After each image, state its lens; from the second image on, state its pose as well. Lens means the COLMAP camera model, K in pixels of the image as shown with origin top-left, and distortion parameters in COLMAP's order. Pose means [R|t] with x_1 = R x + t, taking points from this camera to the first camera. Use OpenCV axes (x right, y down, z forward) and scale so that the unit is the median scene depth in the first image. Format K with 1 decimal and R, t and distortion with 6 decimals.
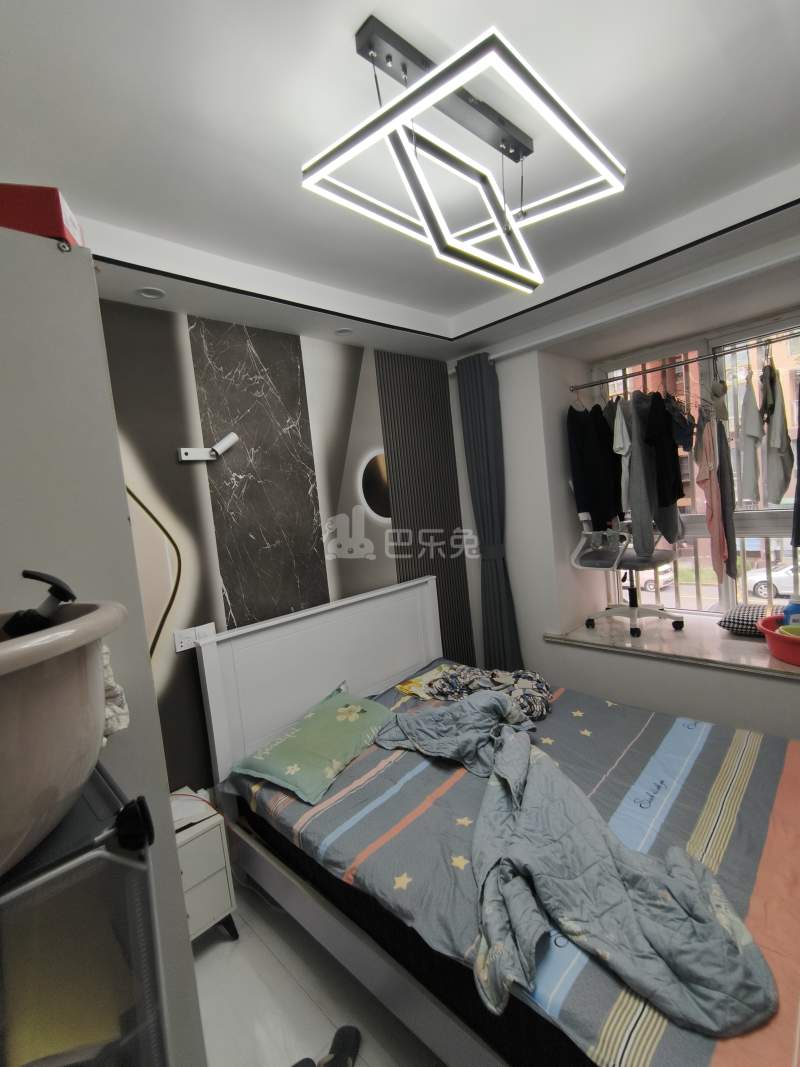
lens RADIAL K [[489.7, 0, 398.5], [0, 489.7, 531.8], [0, 0, 1]] dist [0.008312, 0.000877]
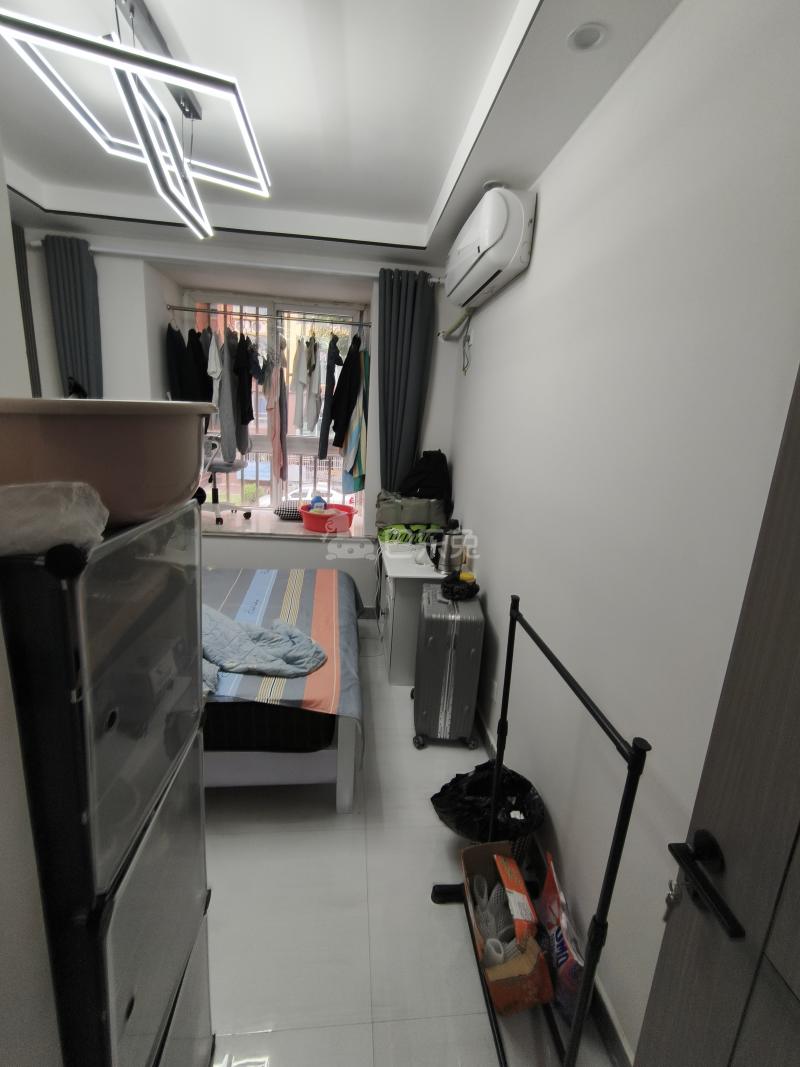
lens RADIAL K [[489.7, 0, 398.5], [0, 489.7, 531.8], [0, 0, 1]] dist [0.008312, 0.000877]
pose [[0.621280, -0.042528, 0.782434, -0.287910], [-0.072754, 0.991082, 0.111637, 0.066460], [-0.780204, -0.126283, 0.612645, -0.198487]]
